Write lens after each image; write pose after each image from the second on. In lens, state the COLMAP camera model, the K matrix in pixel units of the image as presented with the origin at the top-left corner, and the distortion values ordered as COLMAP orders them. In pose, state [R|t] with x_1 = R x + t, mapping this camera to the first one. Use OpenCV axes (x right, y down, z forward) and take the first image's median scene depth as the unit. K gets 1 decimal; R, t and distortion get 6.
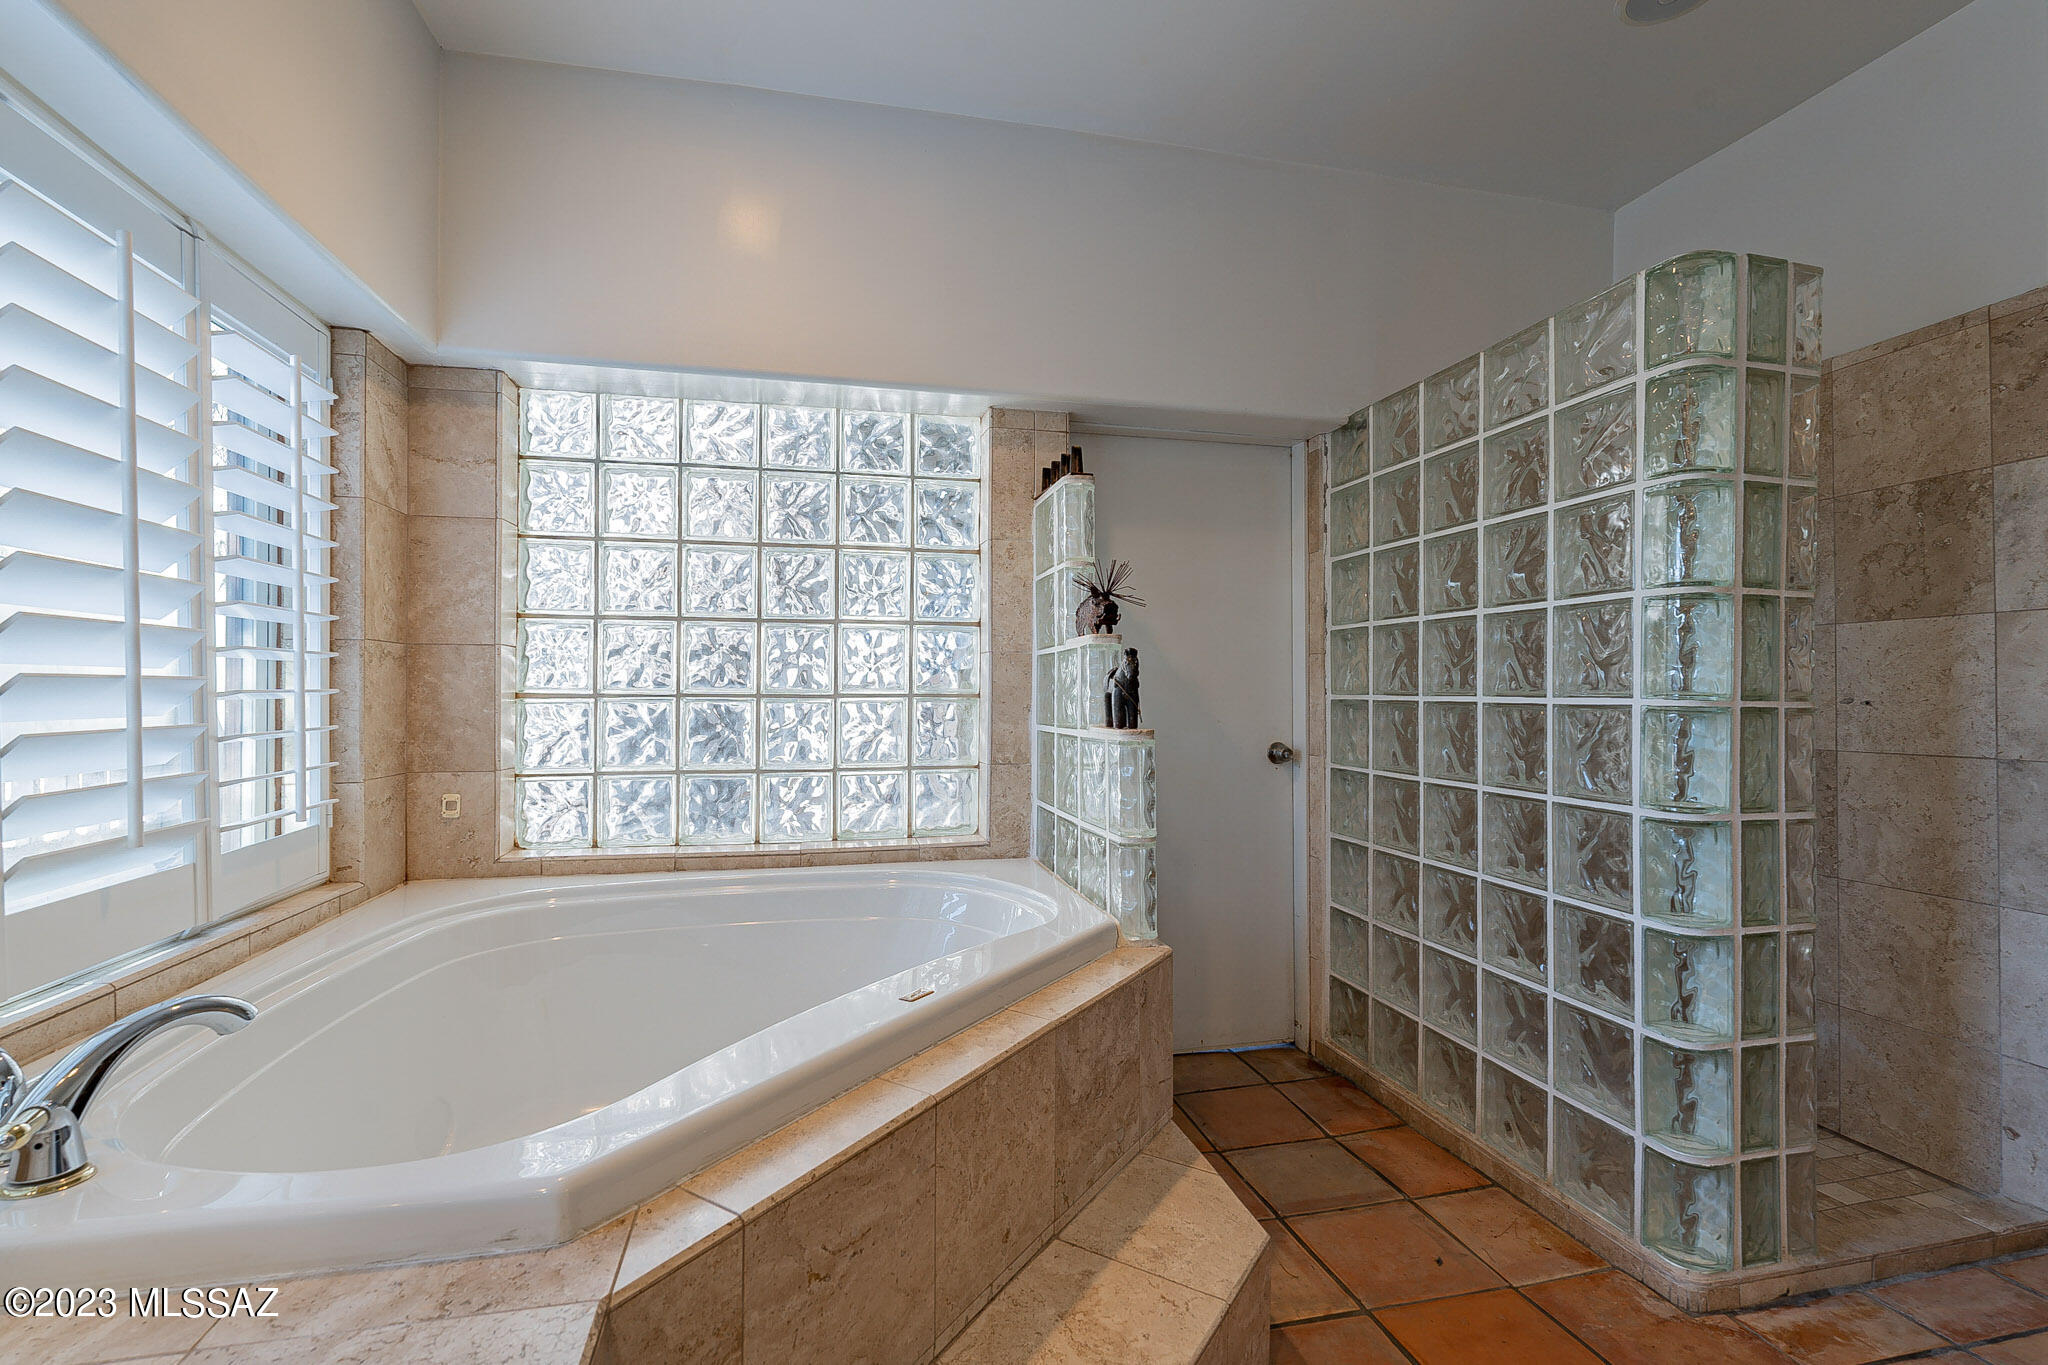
lens RADIAL K [[902.4, 0, 1024.6], [0, 902.4, 684.6], [0, 0, 1]] dist [-0.003926, -0.000370]
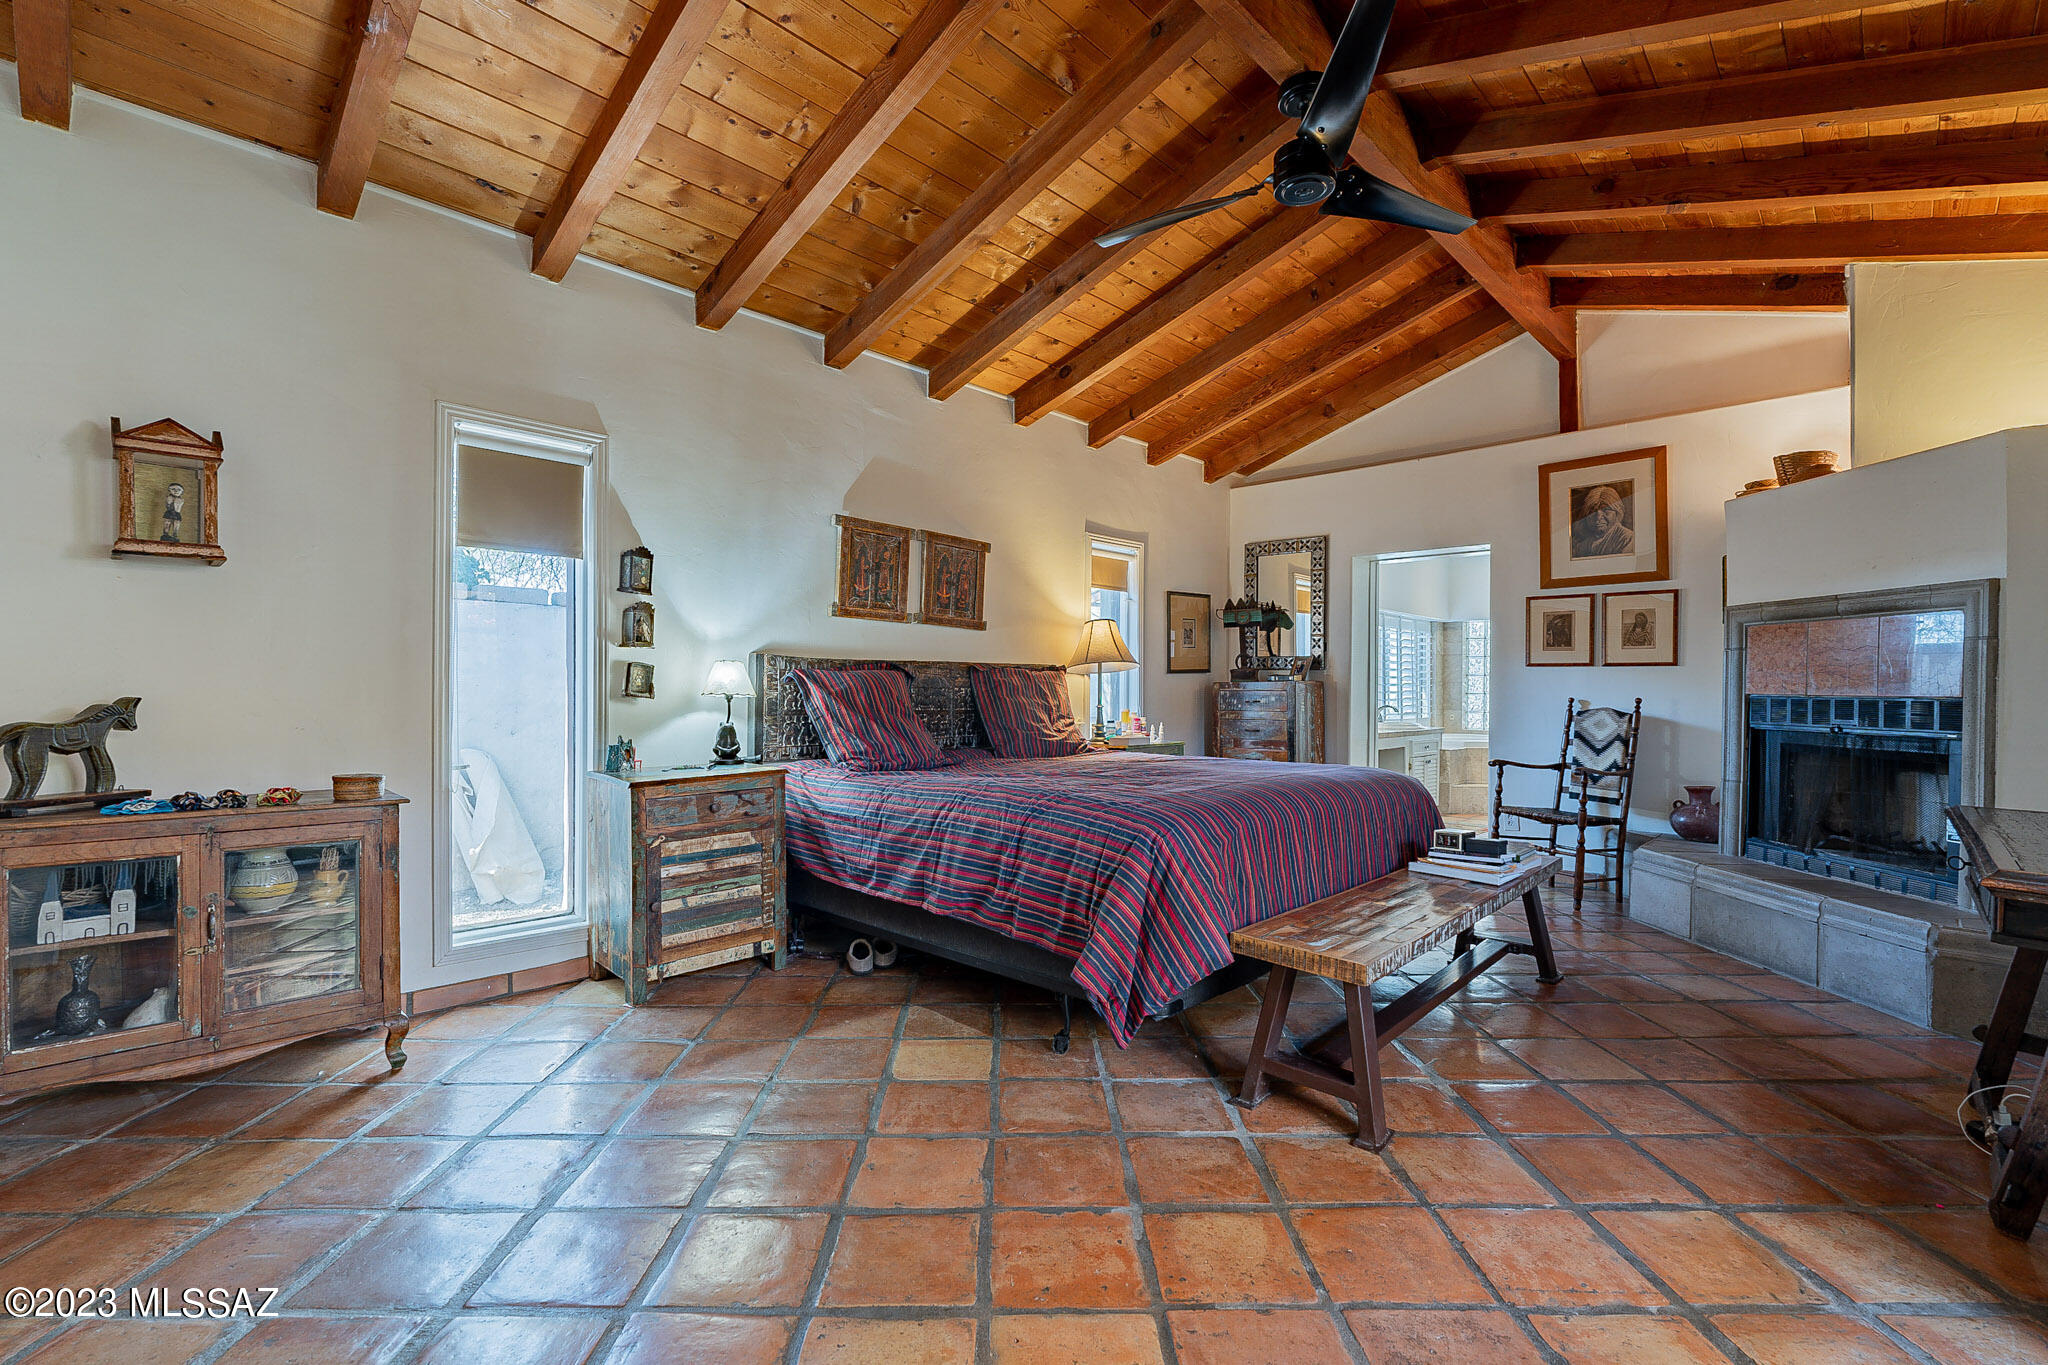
lens RADIAL K [[902.4, 0, 1024.6], [0, 902.4, 684.6], [0, 0, 1]] dist [-0.003926, -0.000370]
pose [[0.538051, 0.002010, -0.842910, 2.047133], [-0.002155, 0.999997, 0.001010, -0.031443], [0.842910, 0.001273, 0.538053, -3.281312]]
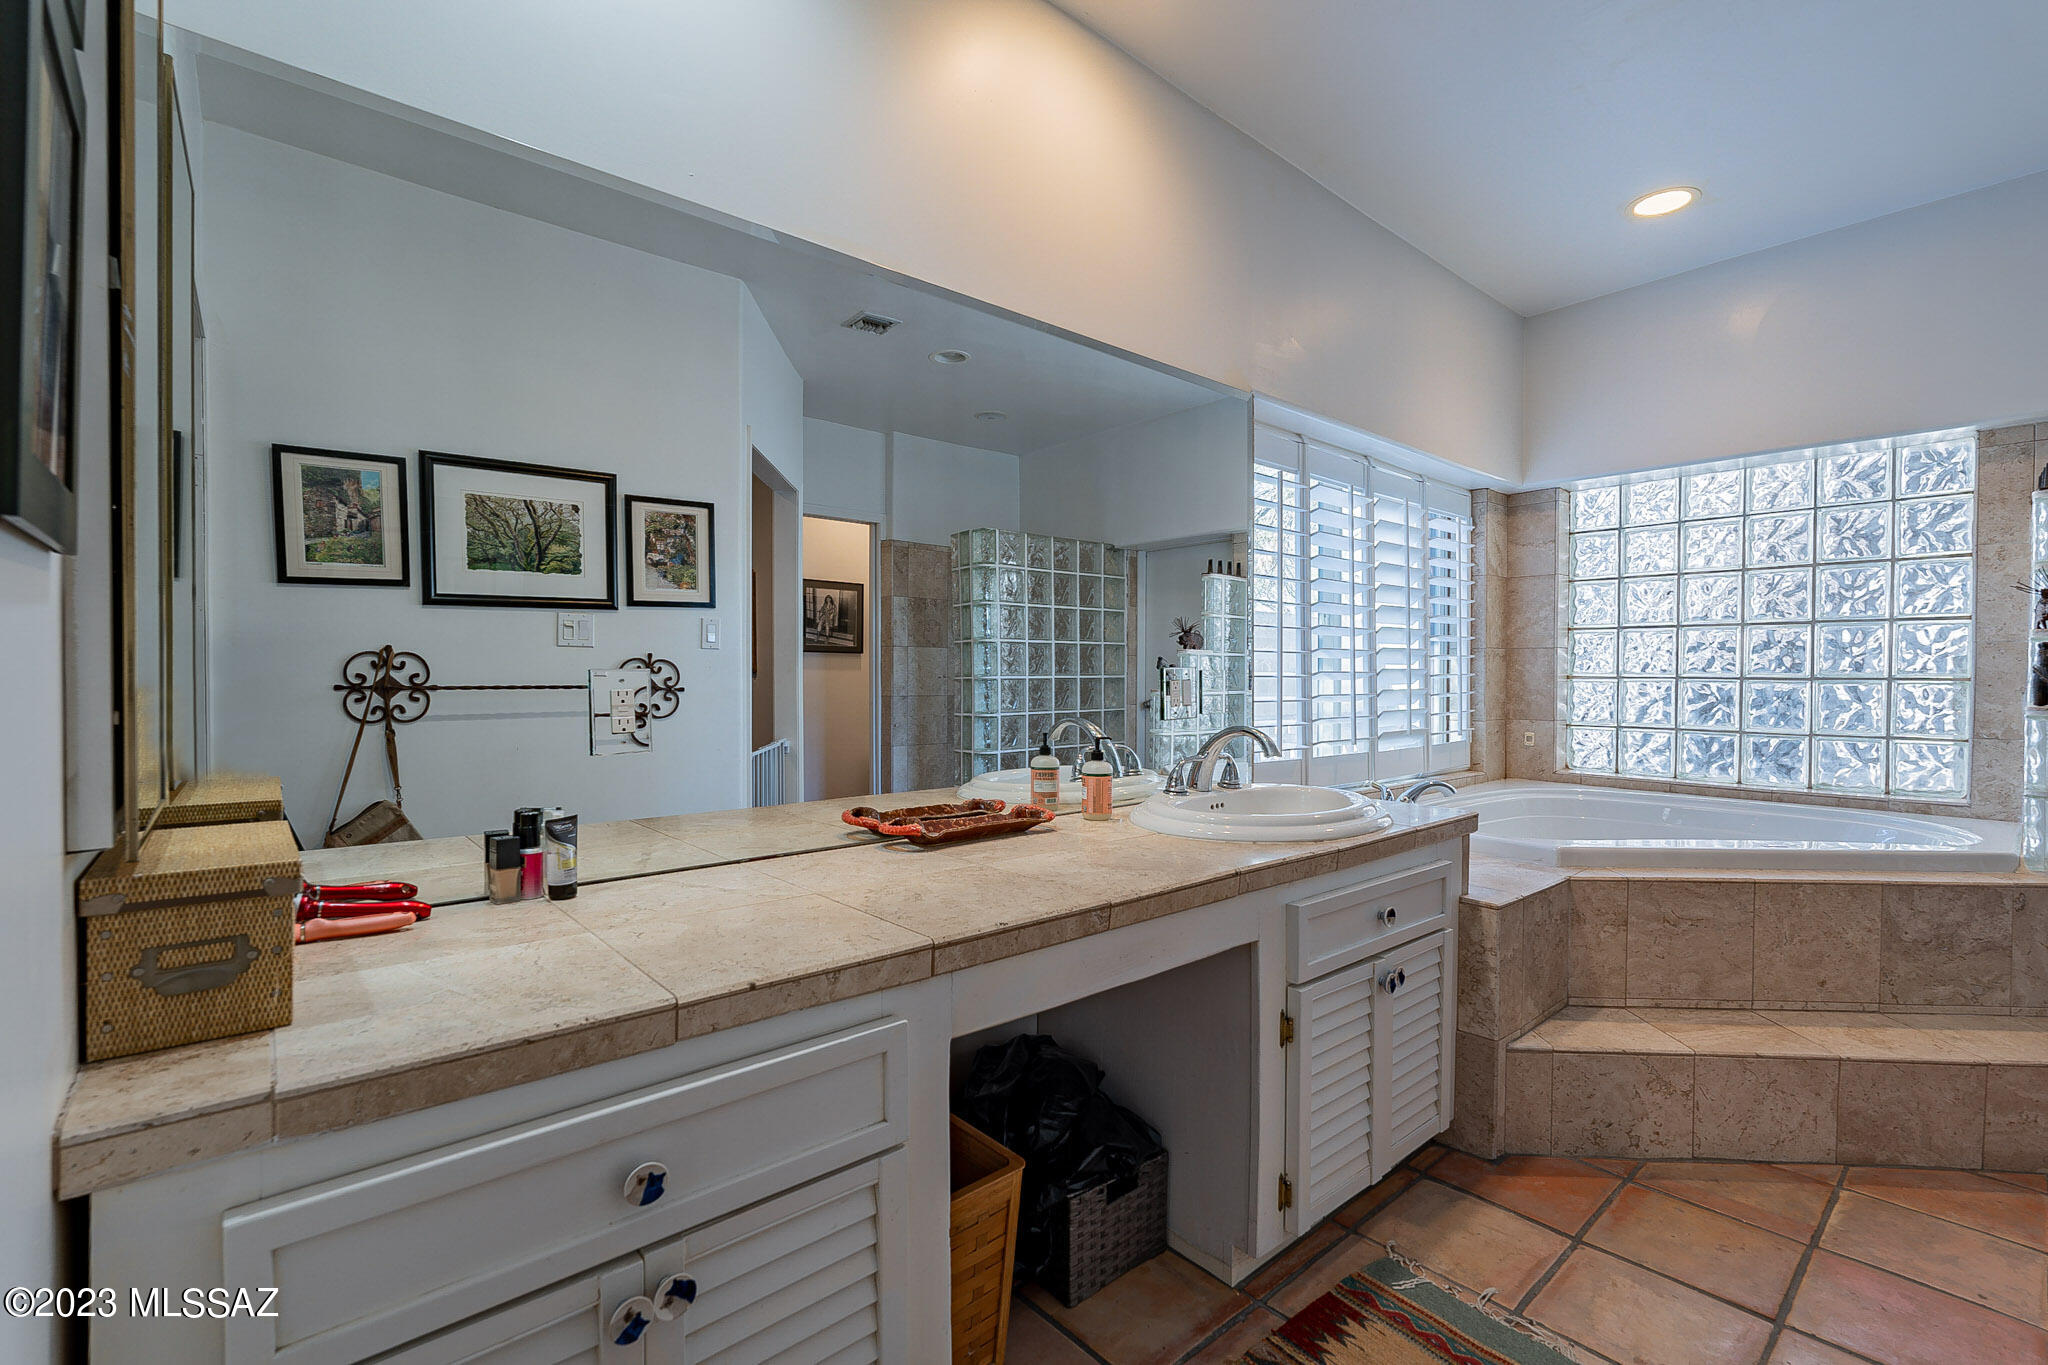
lens RADIAL K [[902.4, 0, 1024.6], [0, 902.4, 684.6], [0, 0, 1]] dist [-0.003926, -0.000370]
pose [[0.463241, 0.012914, -0.886138, 0.467072], [0.004655, 0.999845, 0.017005, -0.007257], [0.886220, -0.012002, 0.463108, -0.691355]]
